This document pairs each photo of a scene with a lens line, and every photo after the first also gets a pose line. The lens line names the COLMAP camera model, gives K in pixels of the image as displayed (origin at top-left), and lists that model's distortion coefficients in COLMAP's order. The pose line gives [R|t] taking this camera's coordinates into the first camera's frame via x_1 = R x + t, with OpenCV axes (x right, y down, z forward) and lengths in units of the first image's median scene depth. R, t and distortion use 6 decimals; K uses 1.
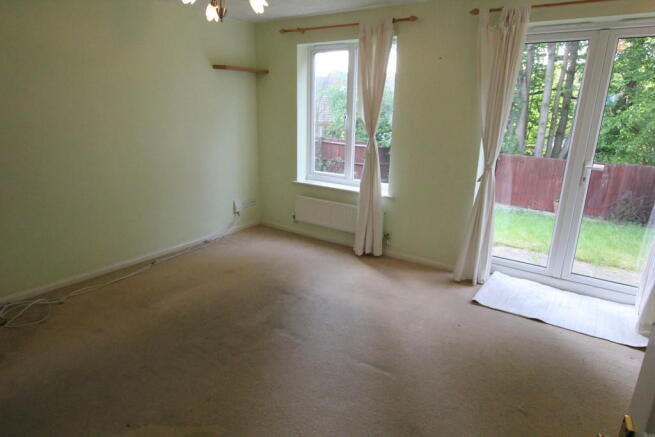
lens RADIAL K [[396.3, 0, 327.5], [0, 396.3, 218.5], [0, 0, 1]] dist [-0.018865, -0.001711]
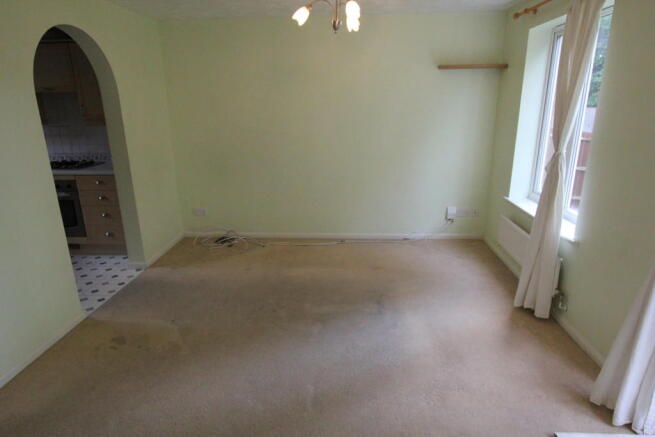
lens RADIAL K [[396.3, 0, 327.5], [0, 396.3, 218.5], [0, 0, 1]] dist [-0.018865, -0.001711]
pose [[0.522717, 0.214822, -0.824996, 0.501080], [-0.208061, 0.970614, 0.120912, -0.088887], [0.826727, 0.108447, 0.552052, 0.296520]]
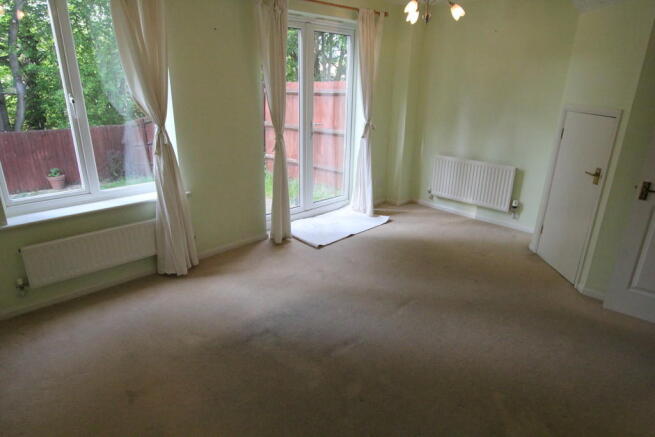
lens RADIAL K [[396.3, 0, 327.5], [0, 396.3, 218.5], [0, 0, 1]] dist [-0.018865, -0.001711]
pose [[0.195412, -0.343119, 0.918740, -0.596438], [0.254354, 0.922477, 0.290415, -0.180316], [-0.947163, 0.176935, 0.267537, 0.526759]]
